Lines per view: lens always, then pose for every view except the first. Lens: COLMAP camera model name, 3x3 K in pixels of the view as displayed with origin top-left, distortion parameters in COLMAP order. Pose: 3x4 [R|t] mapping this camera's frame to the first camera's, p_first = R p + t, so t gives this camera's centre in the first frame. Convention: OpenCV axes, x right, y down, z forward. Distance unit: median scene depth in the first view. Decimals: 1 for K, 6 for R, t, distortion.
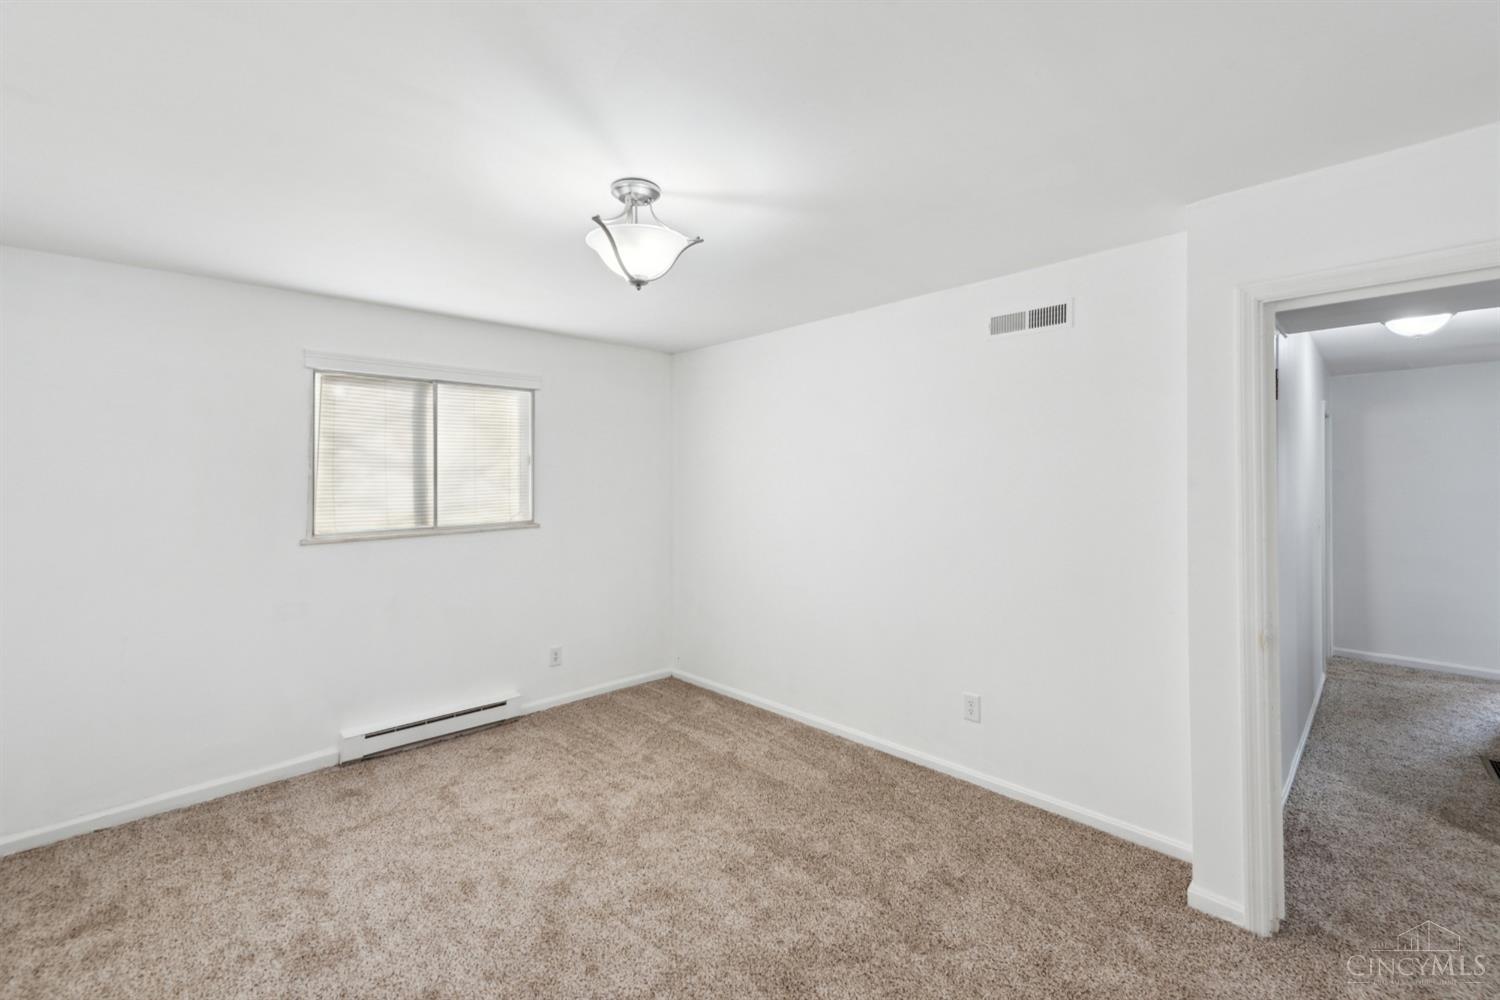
lens RADIAL K [[597.8, 0, 760.4], [0, 597.8, 493.2], [0, 0, 1]] dist [0.015447, -0.003731]
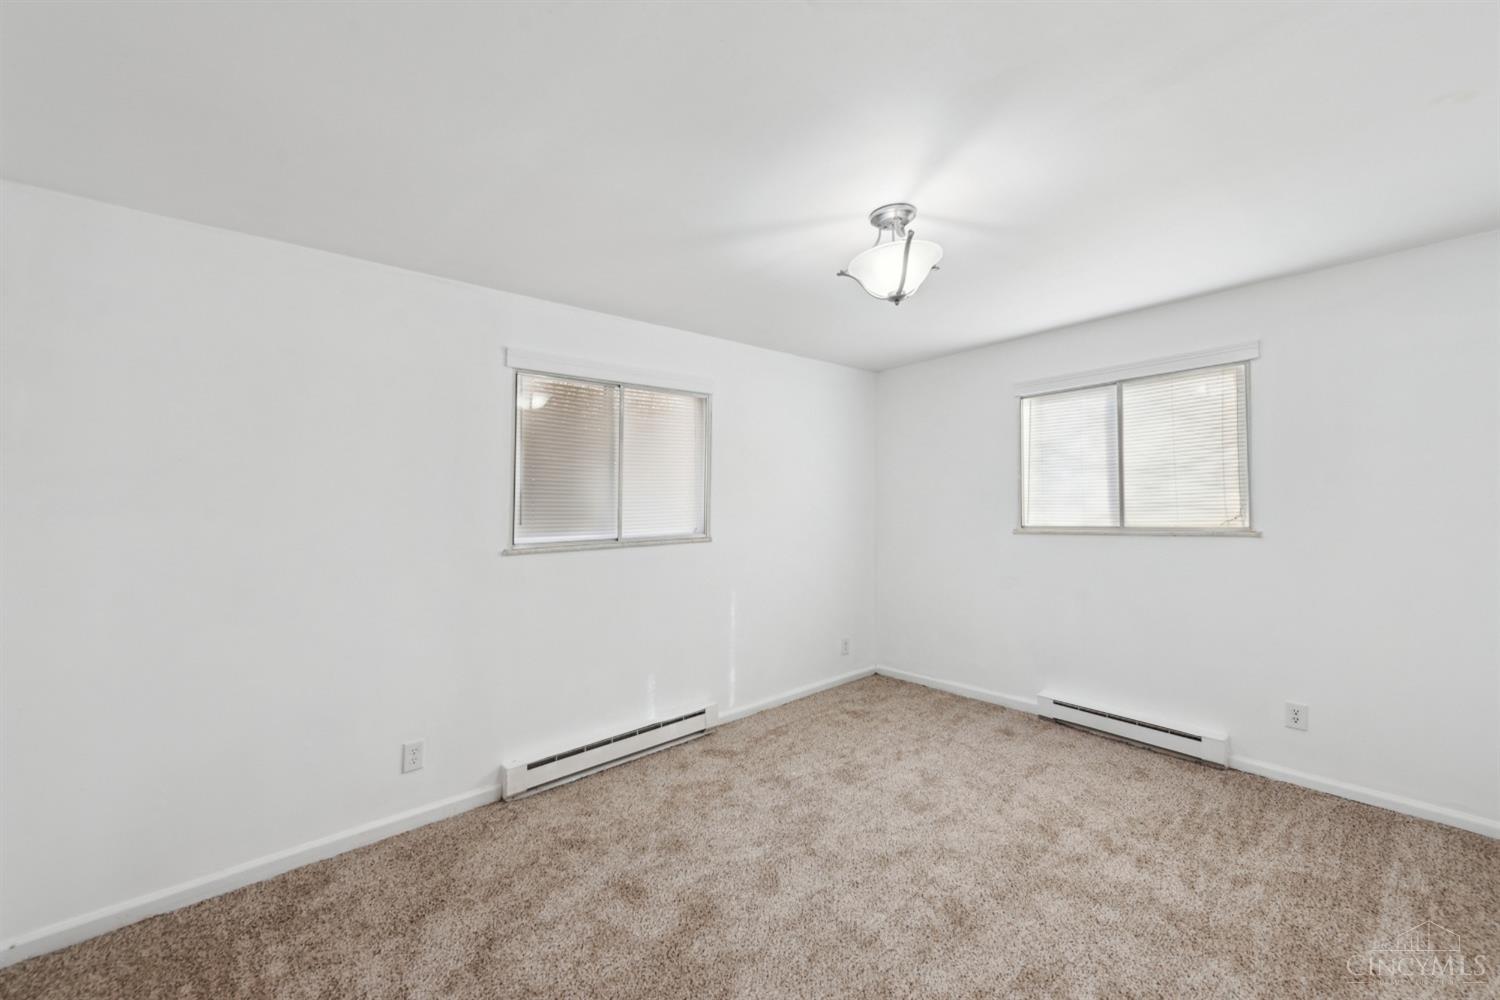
lens RADIAL K [[597.8, 0, 760.1], [0, 597.8, 496.8], [0, 0, 1]] dist [0.015447, -0.003731]
pose [[-0.039814, 0.007025, -0.999182, 0.527766], [0.005152, 0.999963, 0.006825, -0.004009], [0.999194, -0.004876, -0.039849, 0.480313]]
